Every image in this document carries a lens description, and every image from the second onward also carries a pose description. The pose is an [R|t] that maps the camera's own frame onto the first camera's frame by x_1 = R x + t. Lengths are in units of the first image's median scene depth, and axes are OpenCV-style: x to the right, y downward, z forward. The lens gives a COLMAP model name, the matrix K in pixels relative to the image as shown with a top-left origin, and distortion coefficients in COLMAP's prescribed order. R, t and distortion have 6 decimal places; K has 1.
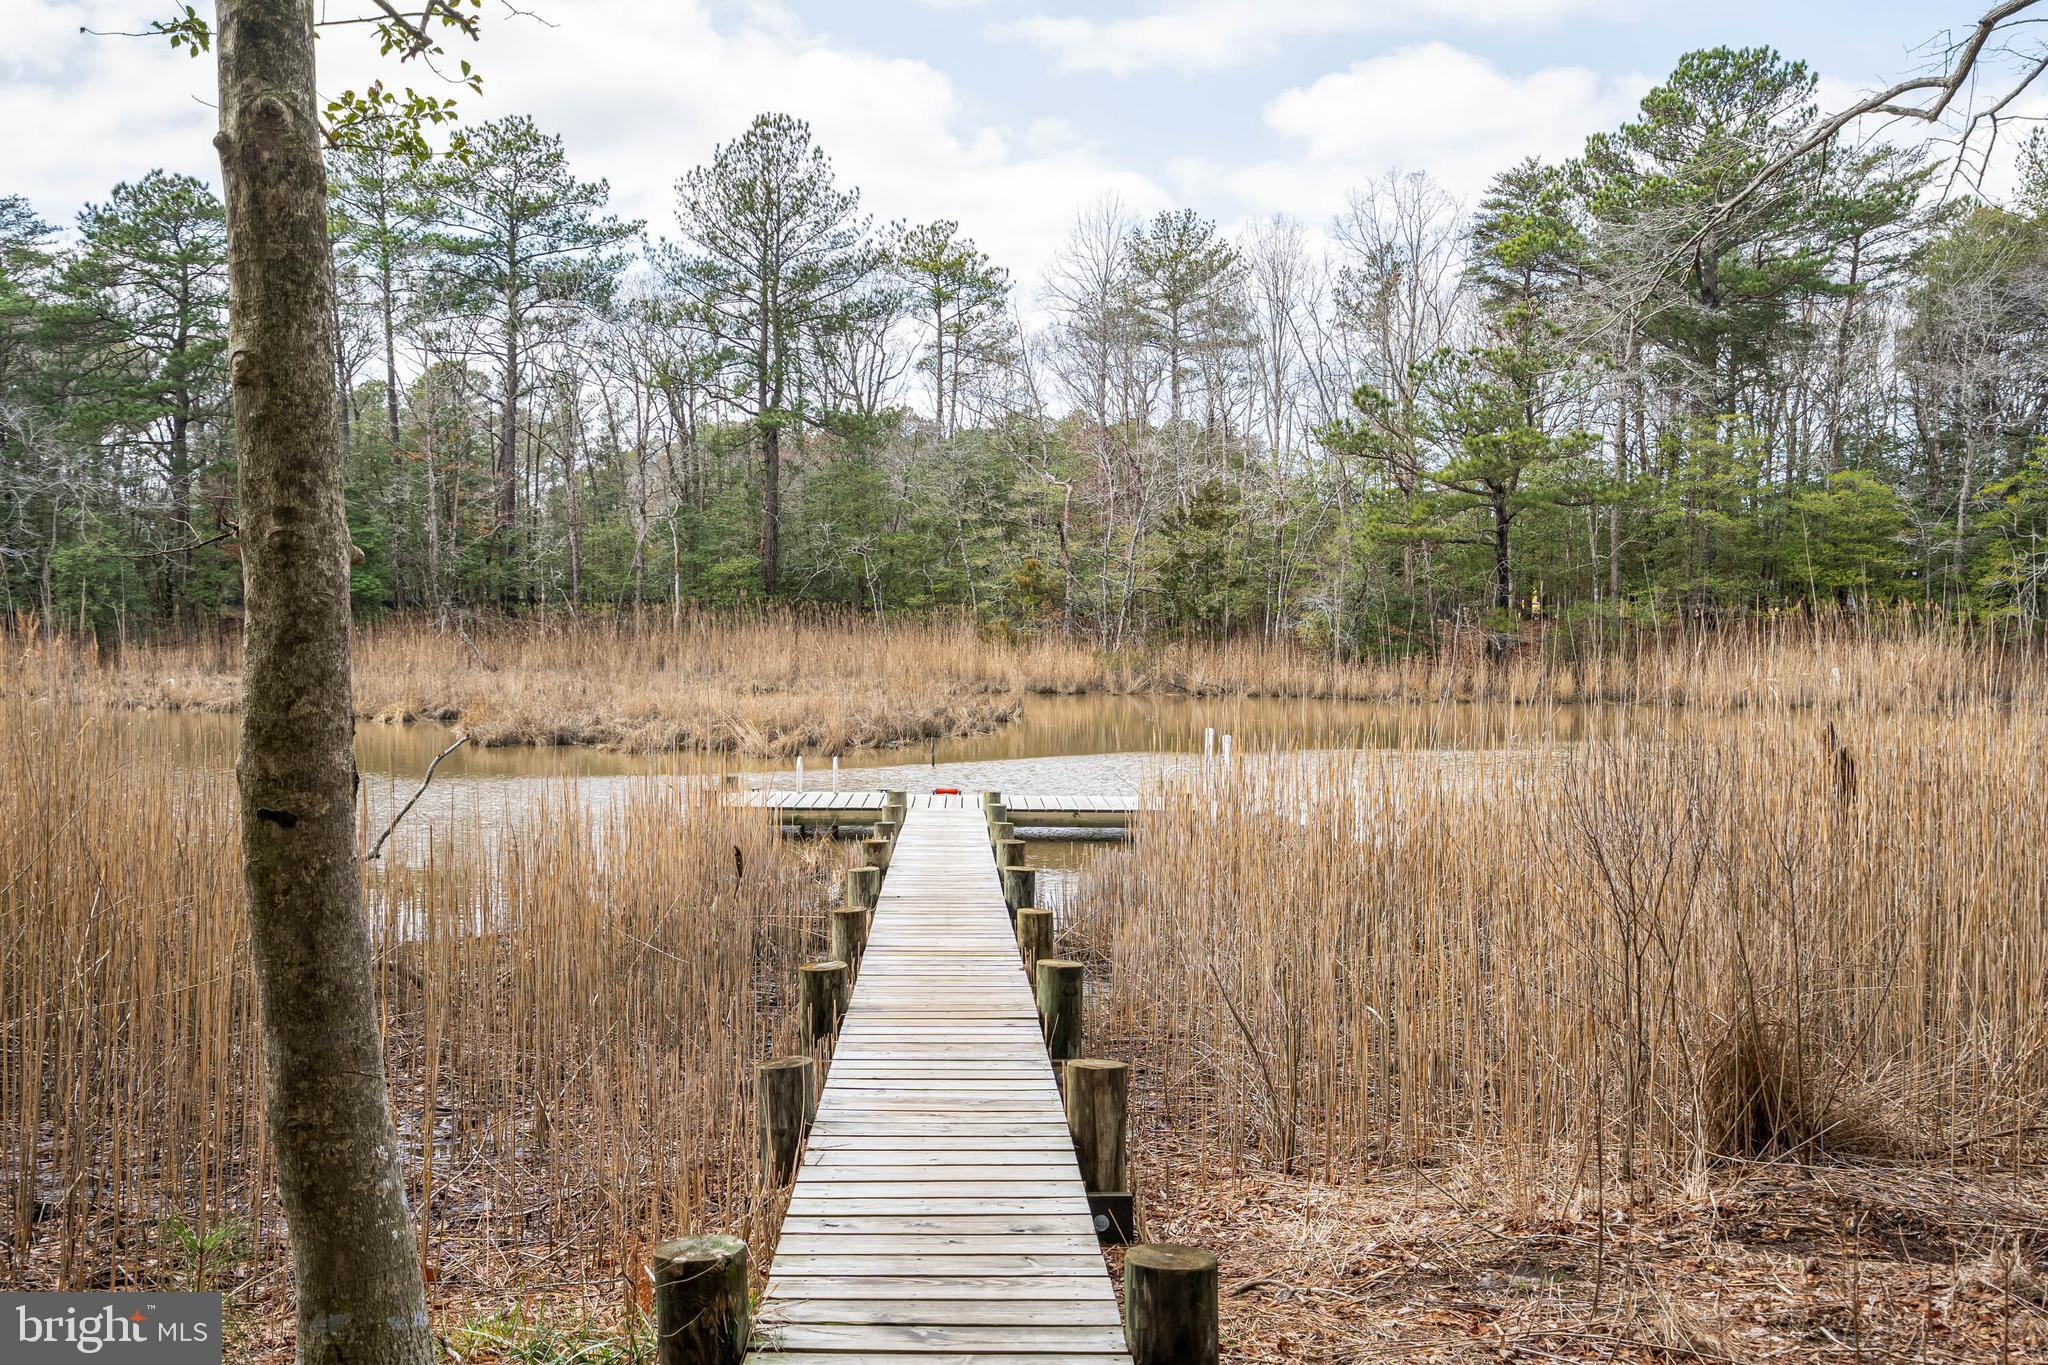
lens RADIAL K [[2066.8, 0, 1024.0], [0, 2066.8, 682.5], [0, 0, 1]] dist [-0.002873, -0.006205]
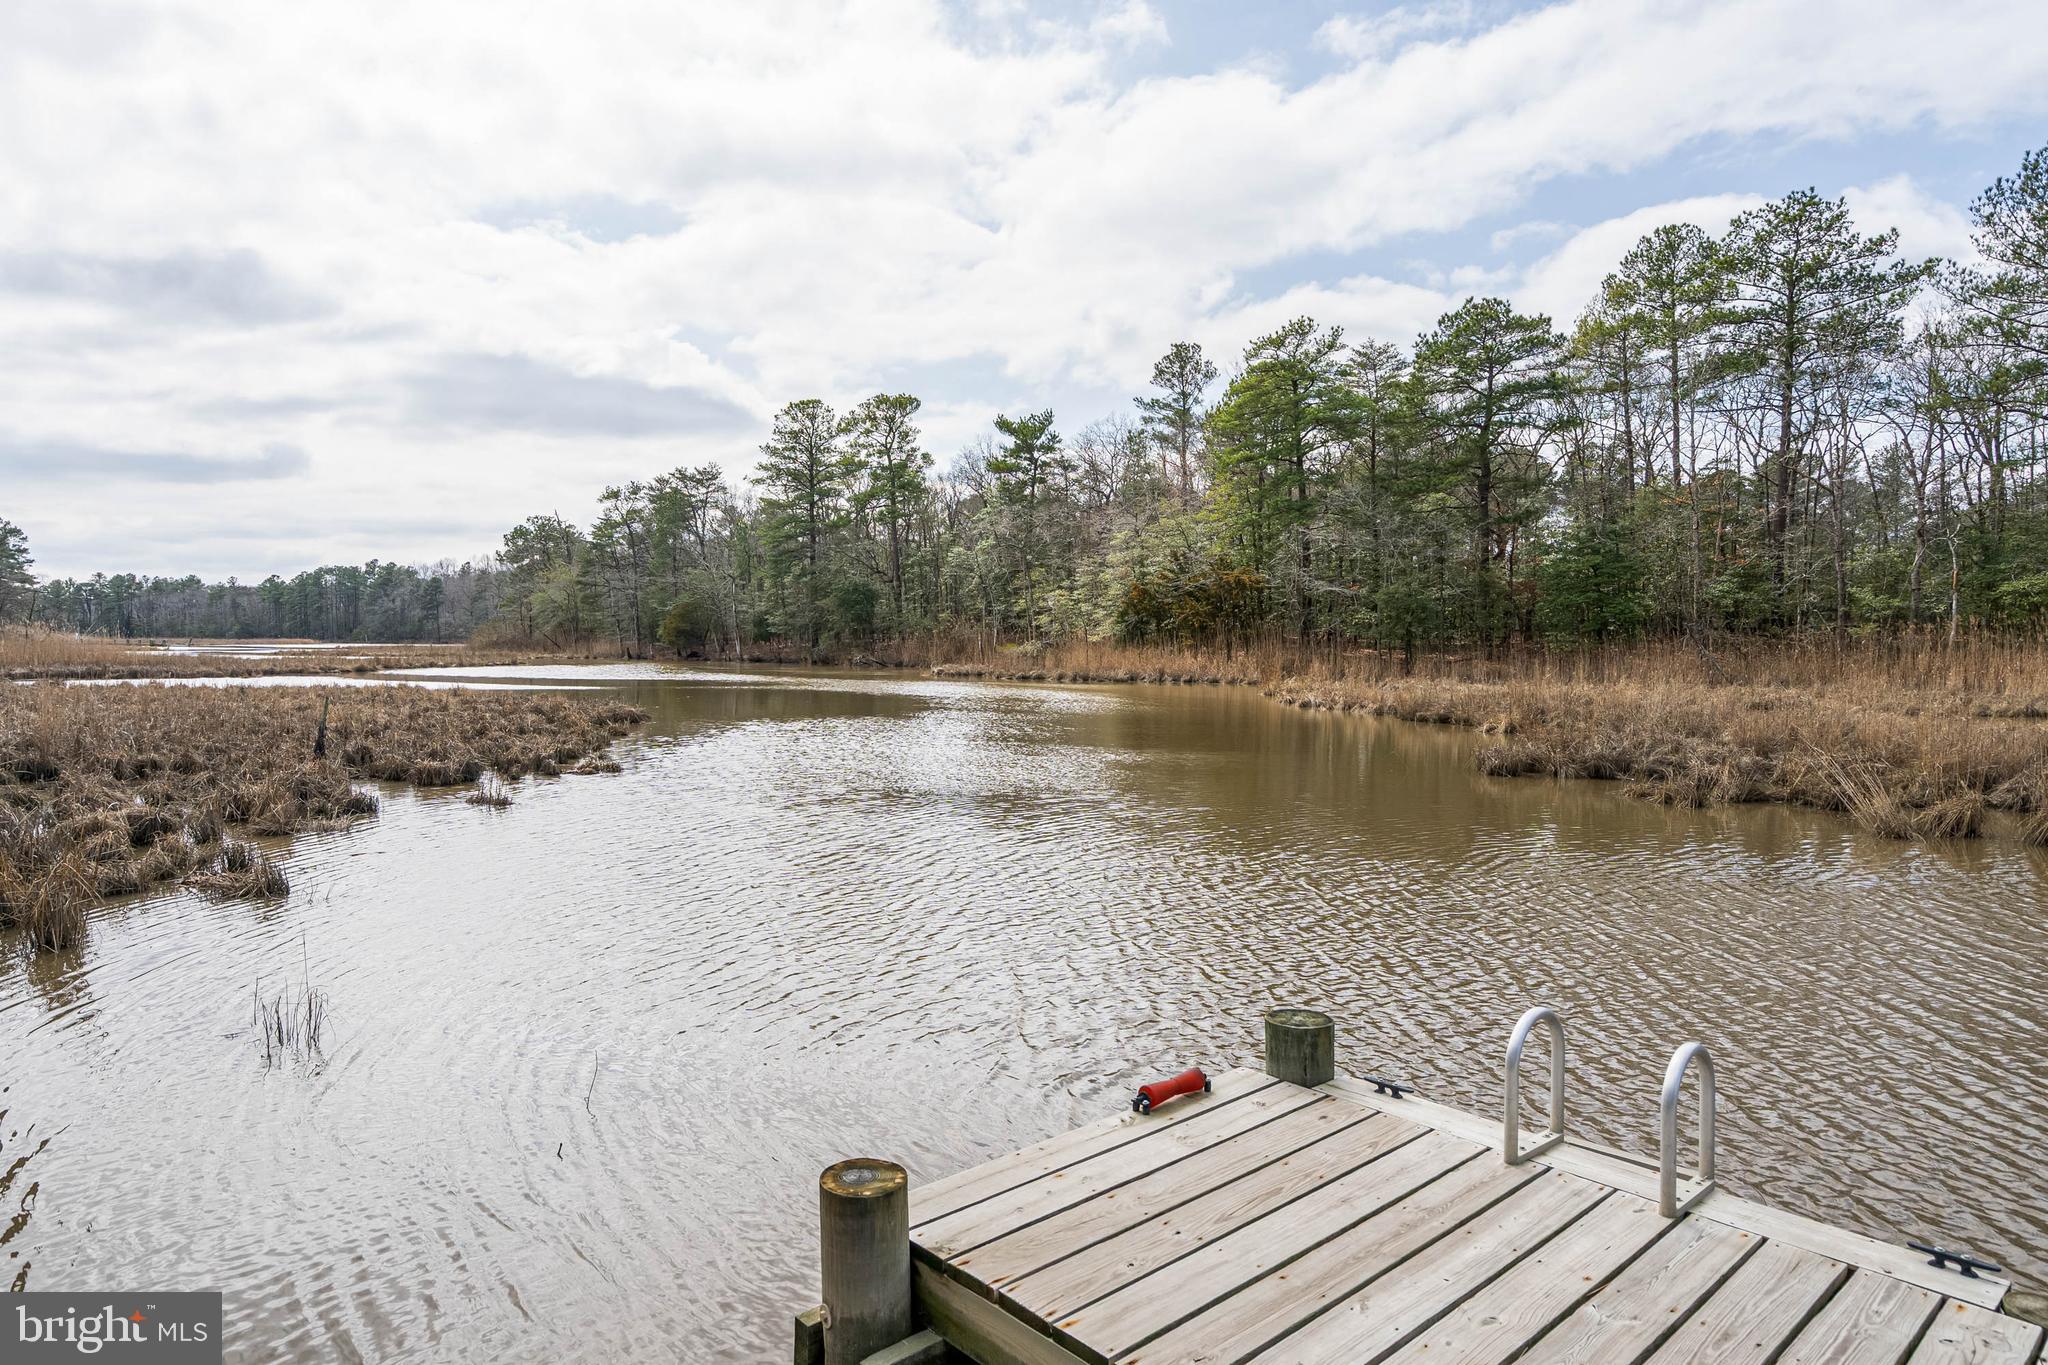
lens RADIAL K [[1187.8, 0, 1027.6], [0, 1187.8, 693.7], [0, 0, 1]] dist [0.000734, 0.001723]
pose [[0.641910, 0.027801, -0.766276, -0.012573], [-0.025154, 0.999568, 0.015193, -0.000958], [0.766368, 0.009522, 0.642332, 0.271528]]
